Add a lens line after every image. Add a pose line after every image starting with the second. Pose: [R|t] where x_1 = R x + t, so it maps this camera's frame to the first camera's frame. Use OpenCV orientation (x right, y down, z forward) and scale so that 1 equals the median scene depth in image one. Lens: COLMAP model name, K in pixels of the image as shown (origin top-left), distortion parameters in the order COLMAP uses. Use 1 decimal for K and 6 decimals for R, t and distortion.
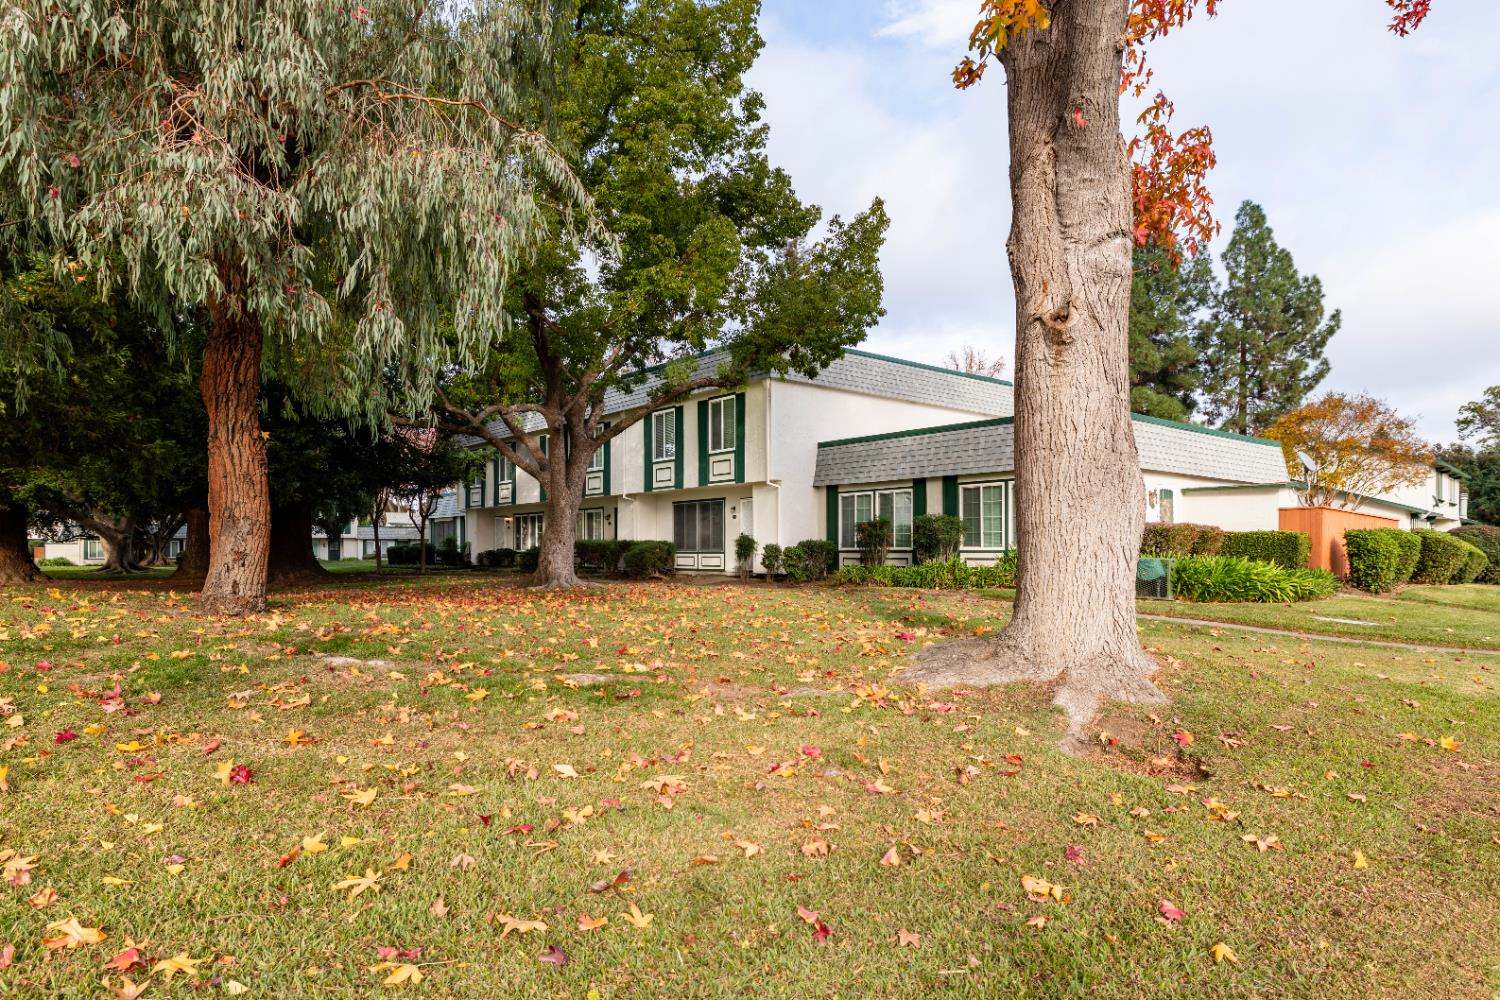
lens RADIAL K [[815.6, 0, 738.2], [0, 815.6, 547.0], [0, 0, 1]] dist [0.001450, -0.002844]
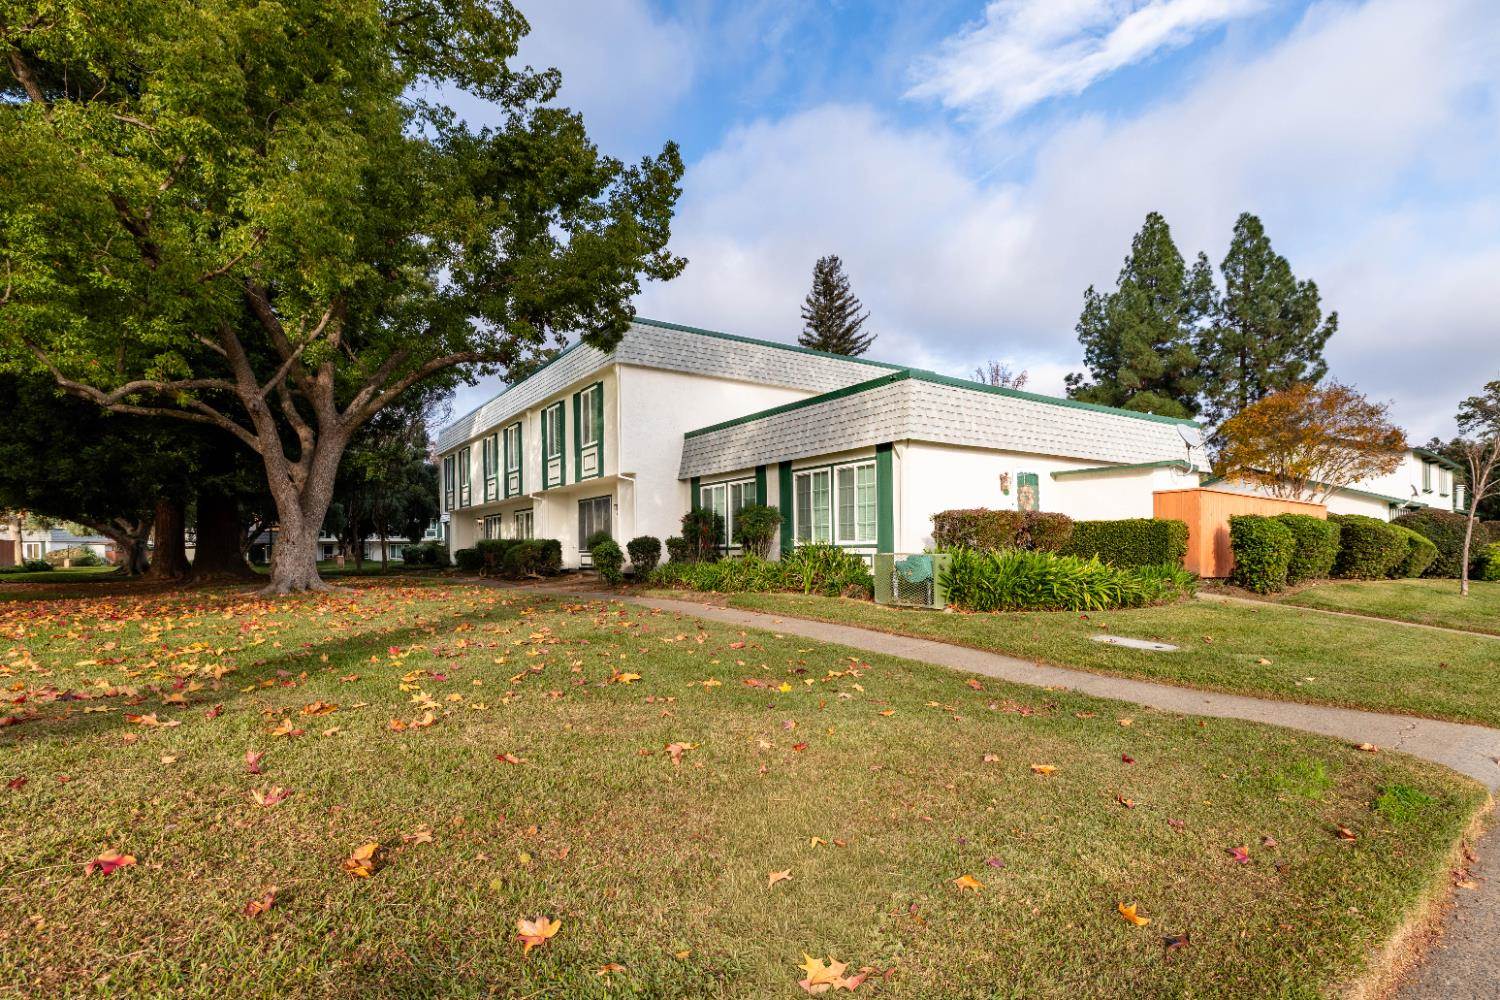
lens RADIAL K [[710.0, 0, 757.8], [0, 710.0, 547.9], [0, 0, 1]] dist [0.000440, 0.001343]
pose [[0.997990, -0.010829, -0.062435, 0.205021], [0.011063, 0.999933, 0.003407, 0.002149], [0.062394, -0.004091, 0.998043, 0.166848]]
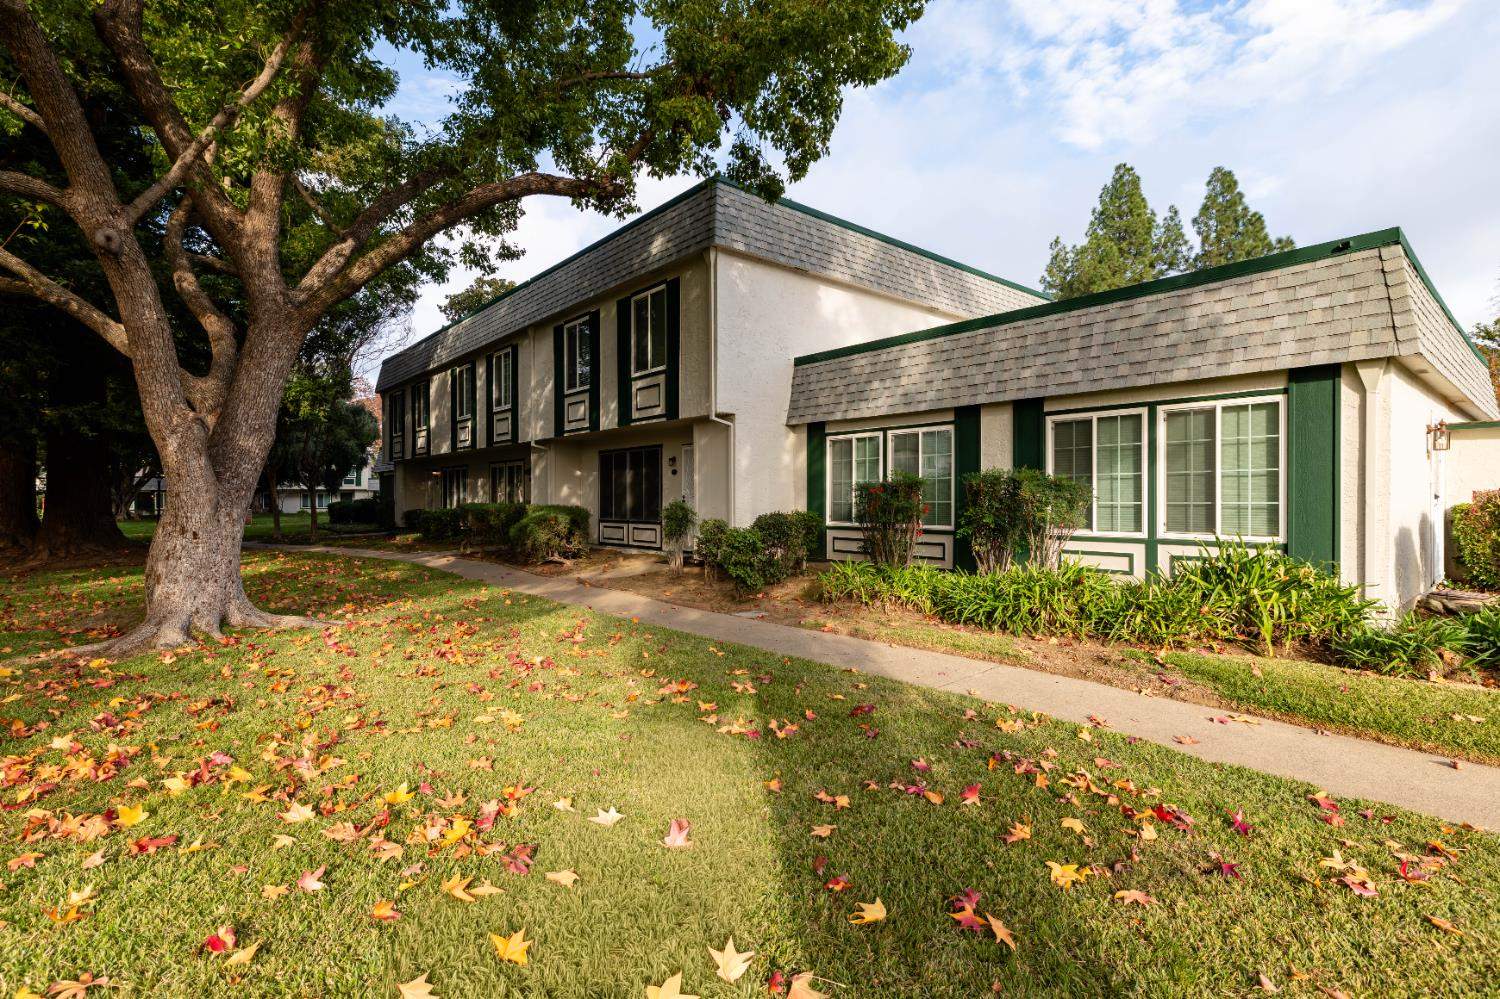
lens RADIAL K [[724.3, 0, 746.6], [0, 724.3, 499.9], [0, 0, 1]] dist [0.003103, 0.000271]
pose [[0.999895, 0.001176, 0.014446, 0.045757], [-0.001229, 0.999992, 0.003699, -0.015536], [-0.014441, -0.003717, 0.999889, 0.377406]]
